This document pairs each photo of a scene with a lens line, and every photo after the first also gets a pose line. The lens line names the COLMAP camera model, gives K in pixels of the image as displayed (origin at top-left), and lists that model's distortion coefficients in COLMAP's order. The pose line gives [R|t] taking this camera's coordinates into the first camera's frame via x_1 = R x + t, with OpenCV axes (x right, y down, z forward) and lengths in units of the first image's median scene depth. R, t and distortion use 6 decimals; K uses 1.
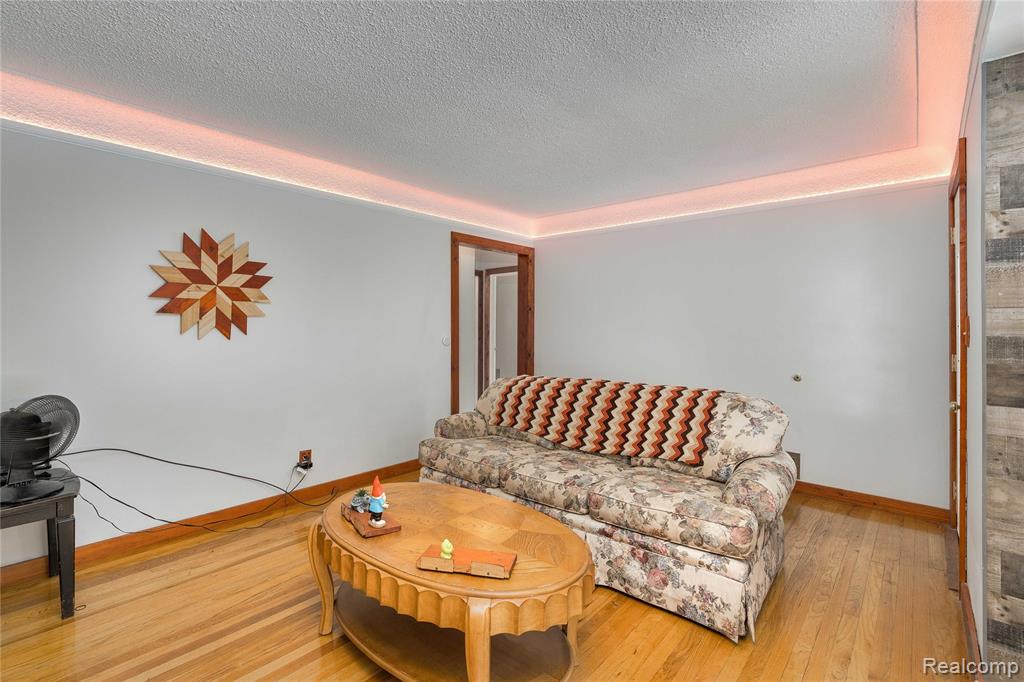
lens RADIAL K [[472.5, 0, 510.5], [0, 472.5, 338.6], [0, 0, 1]] dist [-0.002173, 0.000230]
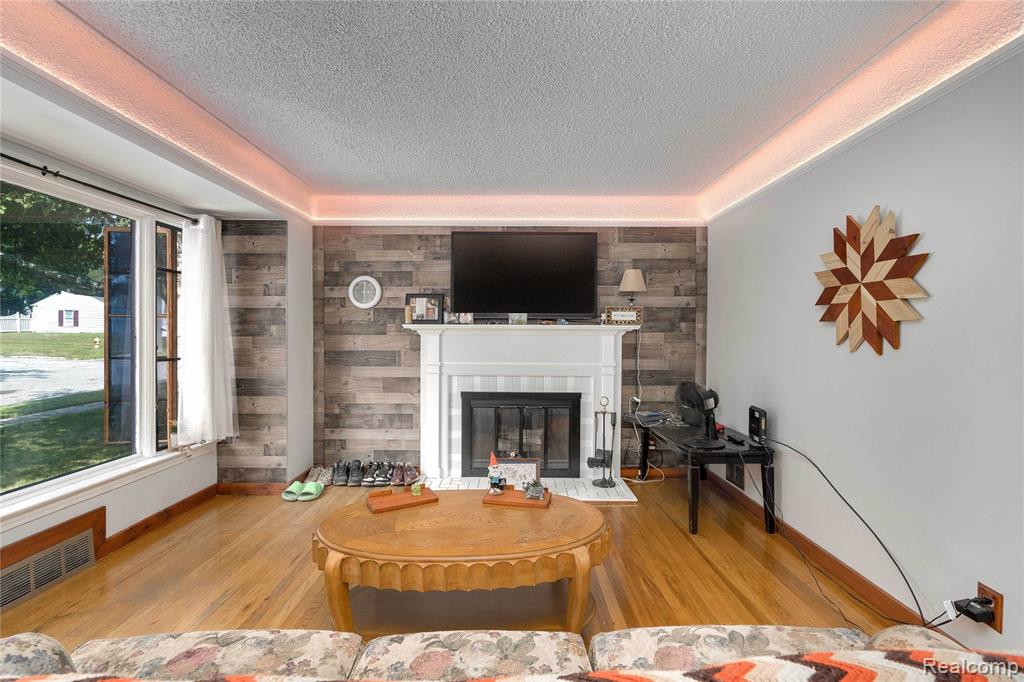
lens RADIAL K [[472.5, 0, 510.5], [0, 472.5, 338.6], [0, 0, 1]] dist [-0.002173, 0.000230]
pose [[-0.757012, 0.006309, -0.653371, 0.311891], [-0.017110, 0.999419, 0.029475, -0.034521], [0.653177, 0.033492, -0.756464, 1.211009]]
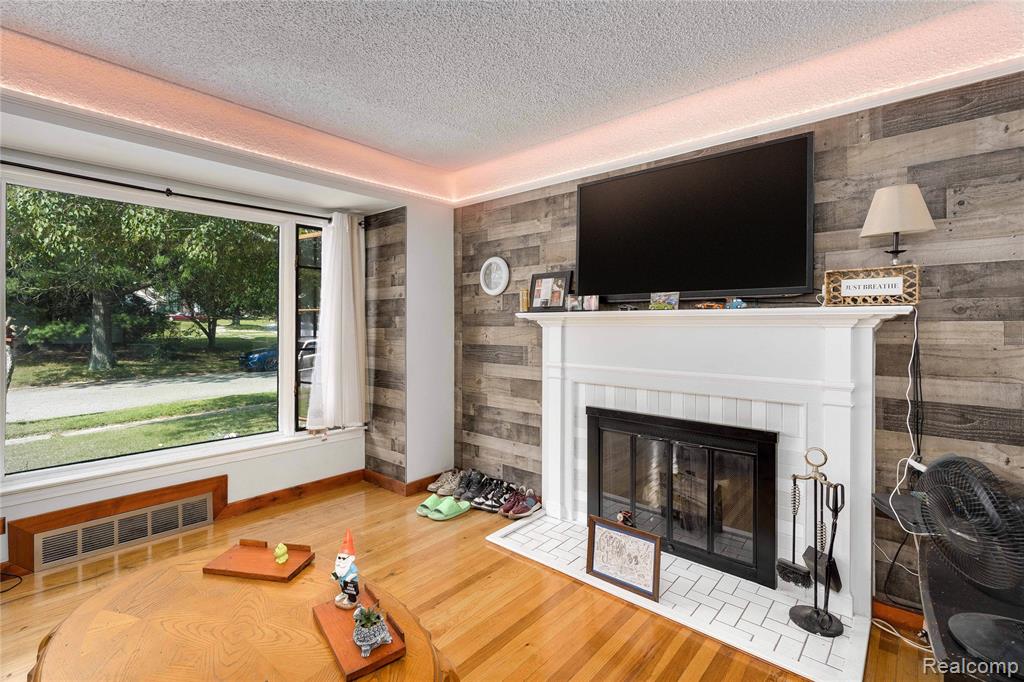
lens RADIAL K [[471.2, 0, 502.1], [0, 471.2, 324.4], [0, 0, 1]] dist [-0.001088, 0.000366]
pose [[-0.999937, 0.001412, 0.011145, -0.329440], [0.001658, 0.999753, 0.022166, -0.028484], [-0.011111, 0.022183, -0.999692, 1.052250]]
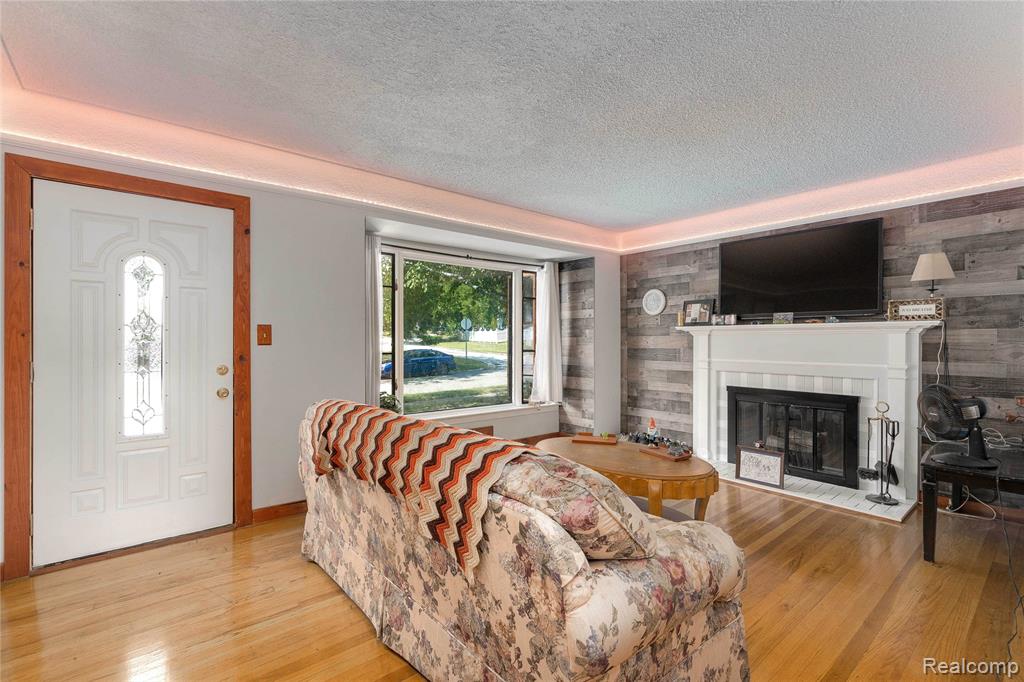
lens RADIAL K [[458.4, 0, 506.9], [0, 458.4, 341.4], [0, 0, 1]] dist [0.000479, -0.000025]
pose [[-0.986312, 0.002008, 0.164879, -0.026793], [0.006266, 0.999660, 0.025314, -0.022731], [-0.164772, 0.026001, -0.985989, 1.673694]]
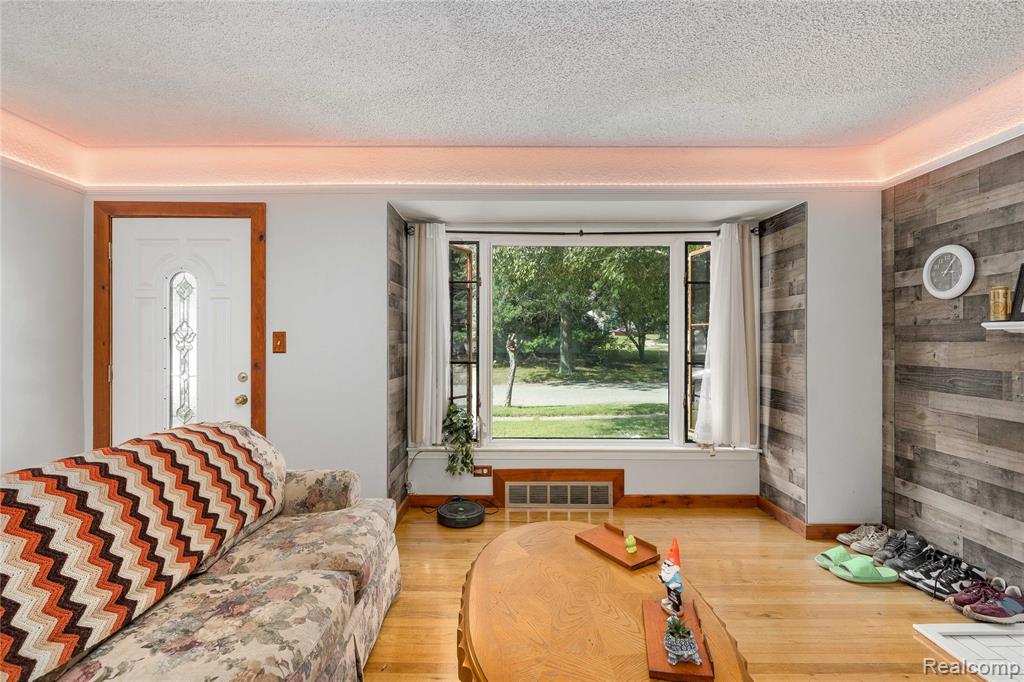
lens RADIAL K [[470.3, 0, 503.4], [0, 470.3, 339.1], [0, 0, 1]] dist [0.000566, 0.000717]
pose [[-0.653903, 0.000517, 0.756578, -0.418368], [0.017372, 0.999746, 0.014331, -0.028347], [-0.756379, 0.022514, -0.653746, 1.032162]]
